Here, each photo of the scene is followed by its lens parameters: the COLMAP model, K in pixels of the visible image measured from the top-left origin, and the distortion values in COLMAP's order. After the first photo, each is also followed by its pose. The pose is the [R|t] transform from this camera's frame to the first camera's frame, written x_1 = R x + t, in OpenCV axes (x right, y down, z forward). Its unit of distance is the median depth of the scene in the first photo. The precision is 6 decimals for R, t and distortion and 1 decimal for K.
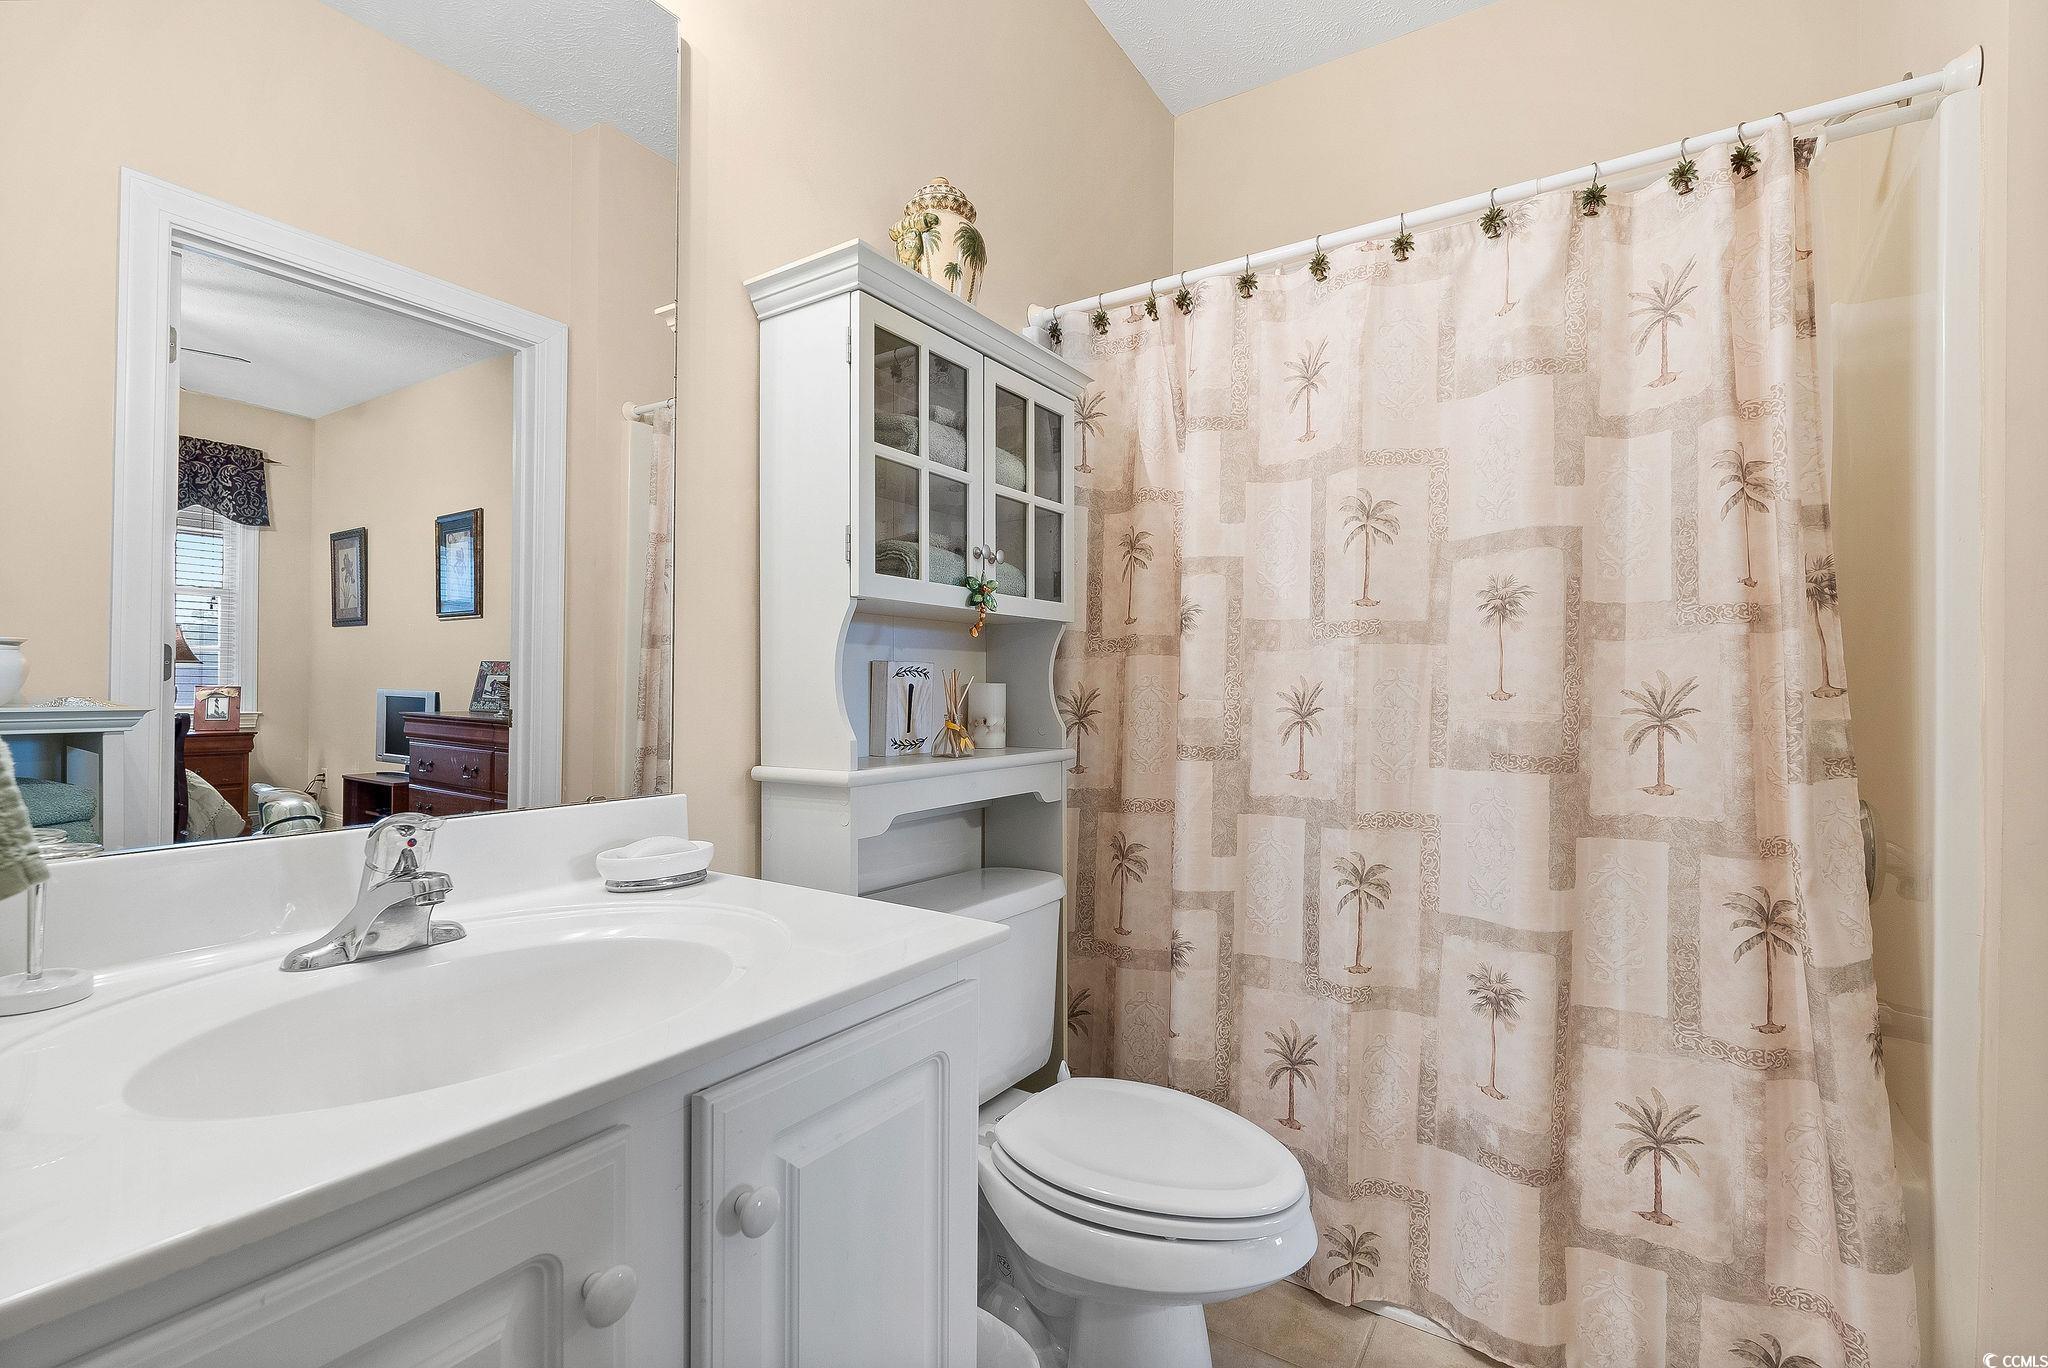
lens RADIAL K [[909.6, 0, 1024.1], [0, 909.6, 673.3], [0, 0, 1]] dist [-0.002471, -0.000217]
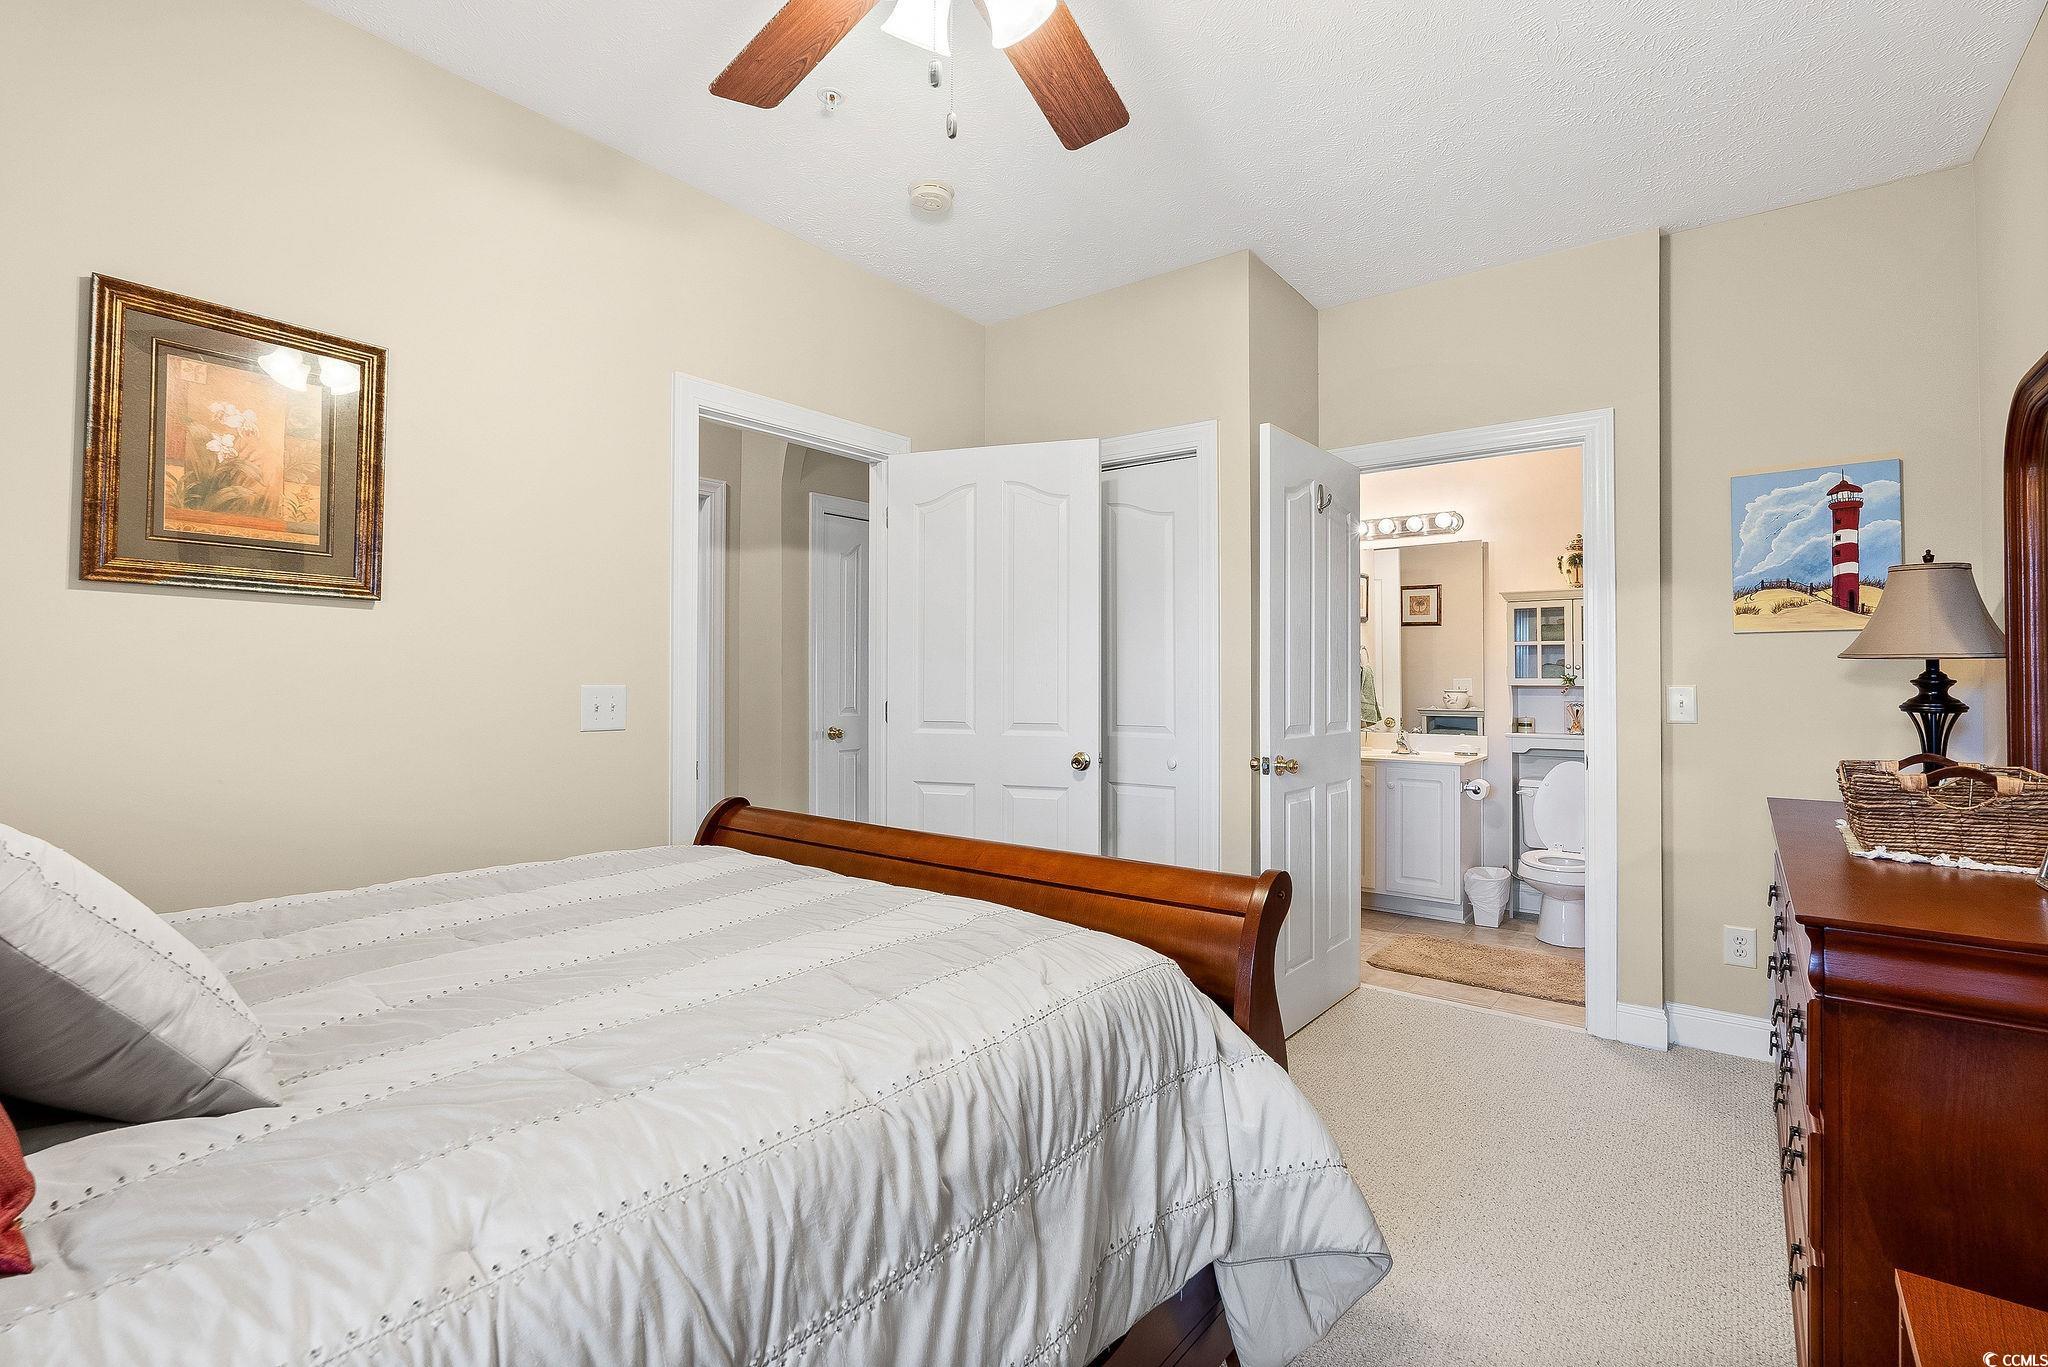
lens RADIAL K [[936.1, 0, 1024.9], [0, 936.1, 677.5], [0, 0, 1]] dist [-0.000683, -0.000477]
pose [[-0.092589, -0.005191, -0.995691, 3.149802], [0.012314, 0.999904, -0.006359, -0.096066], [0.995628, -0.012850, -0.092516, -0.501614]]
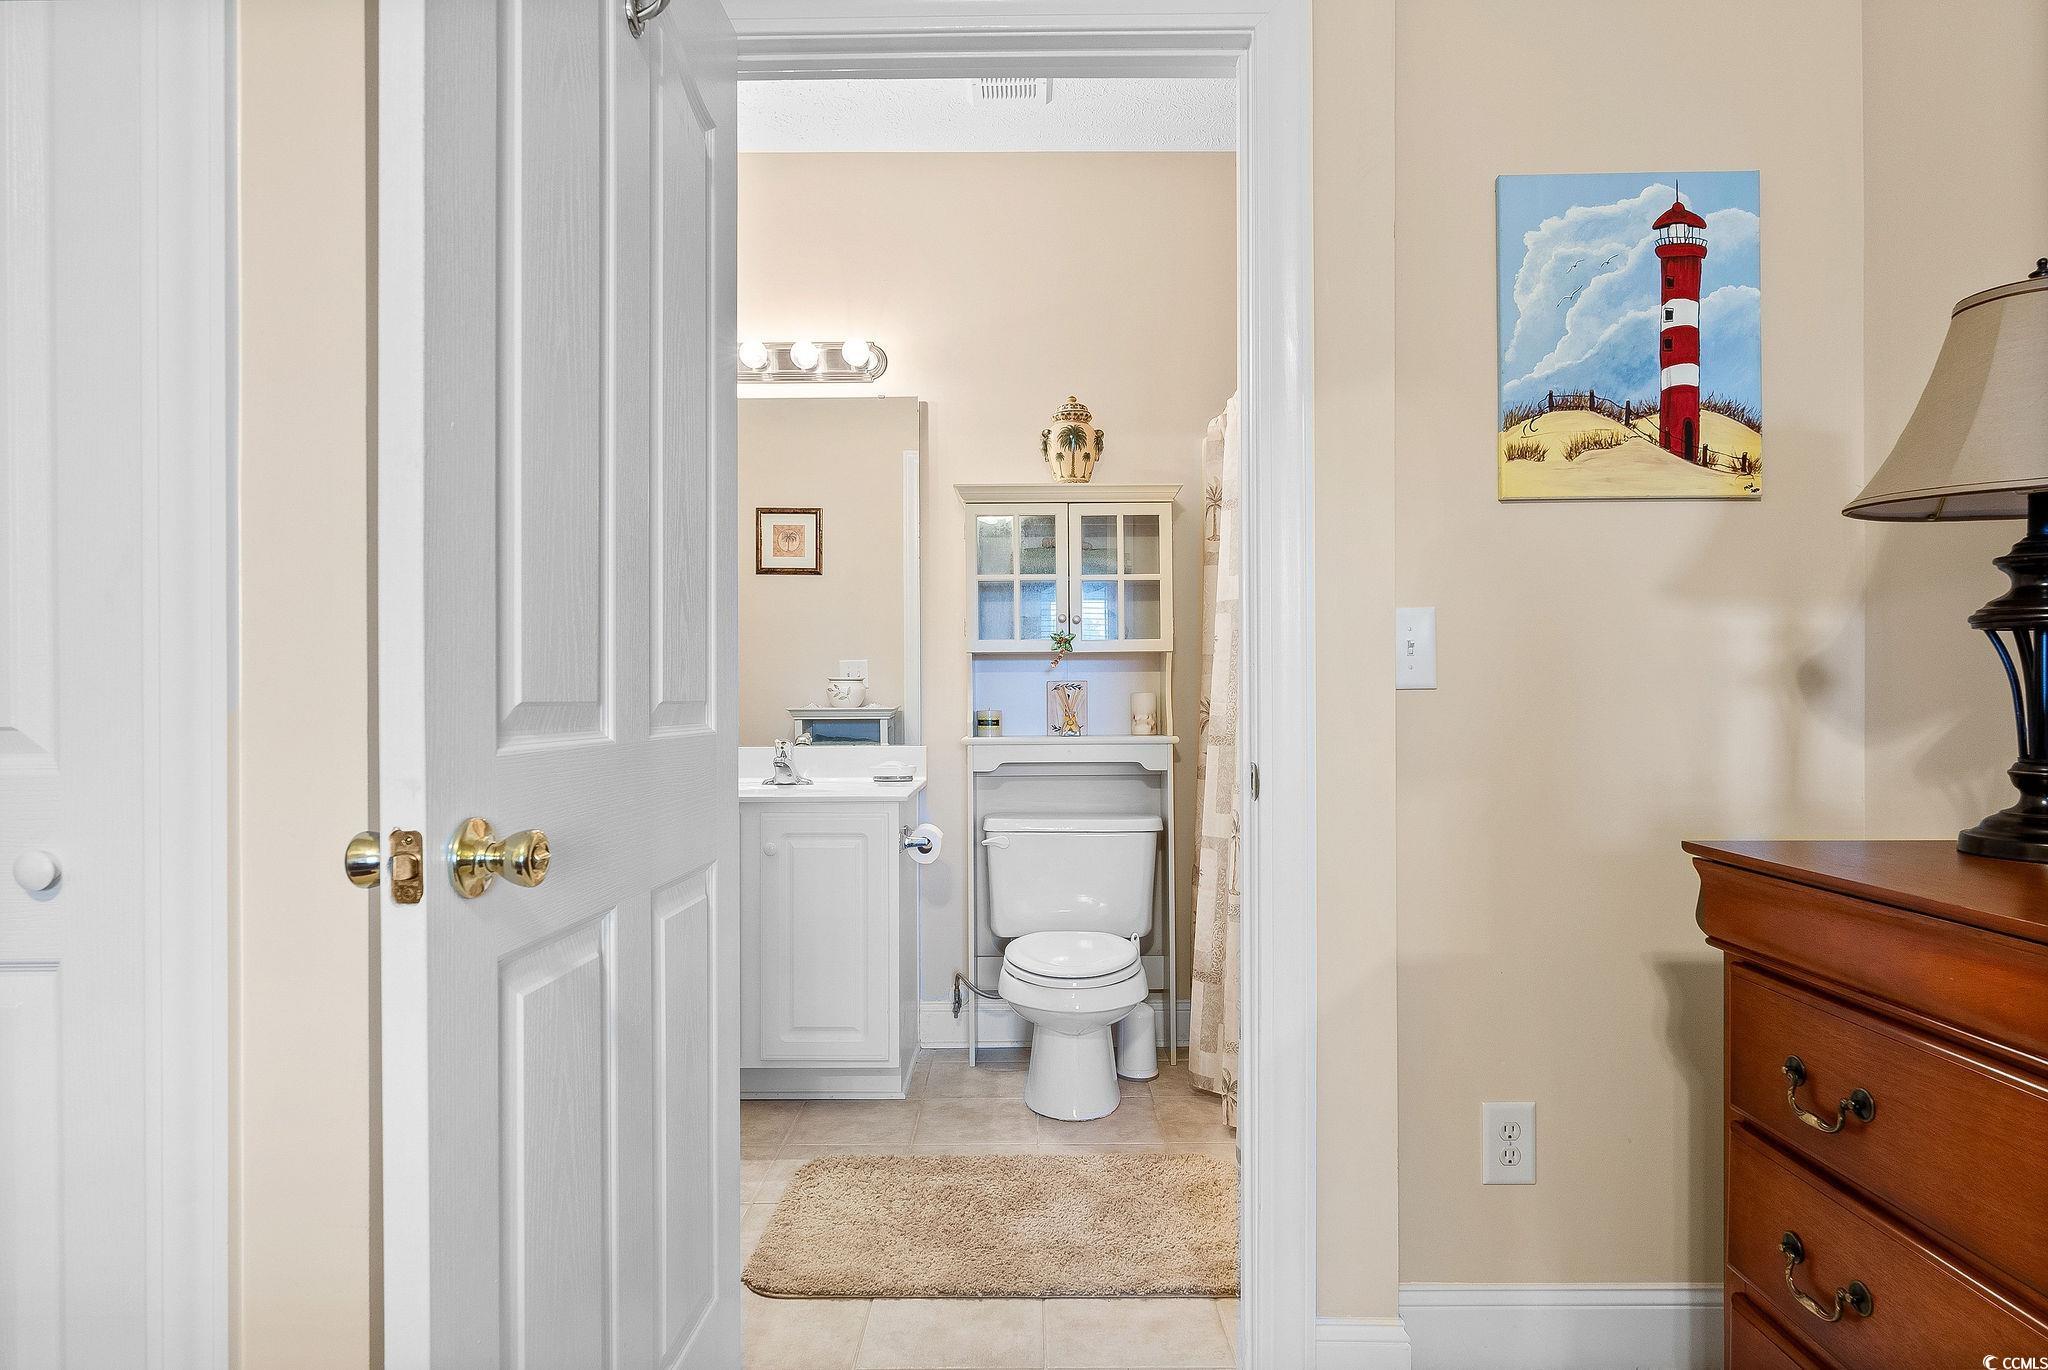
lens RADIAL K [[1097.6, 0, 1034.0], [0, 1097.6, 689.4], [0, 0, 1]] dist [-0.012168, -0.000034]
pose [[0.542771, -0.012756, -0.839784, 1.657518], [0.017258, 0.999843, -0.004033, 0.011475], [0.839704, -0.012304, 0.542906, -0.189667]]
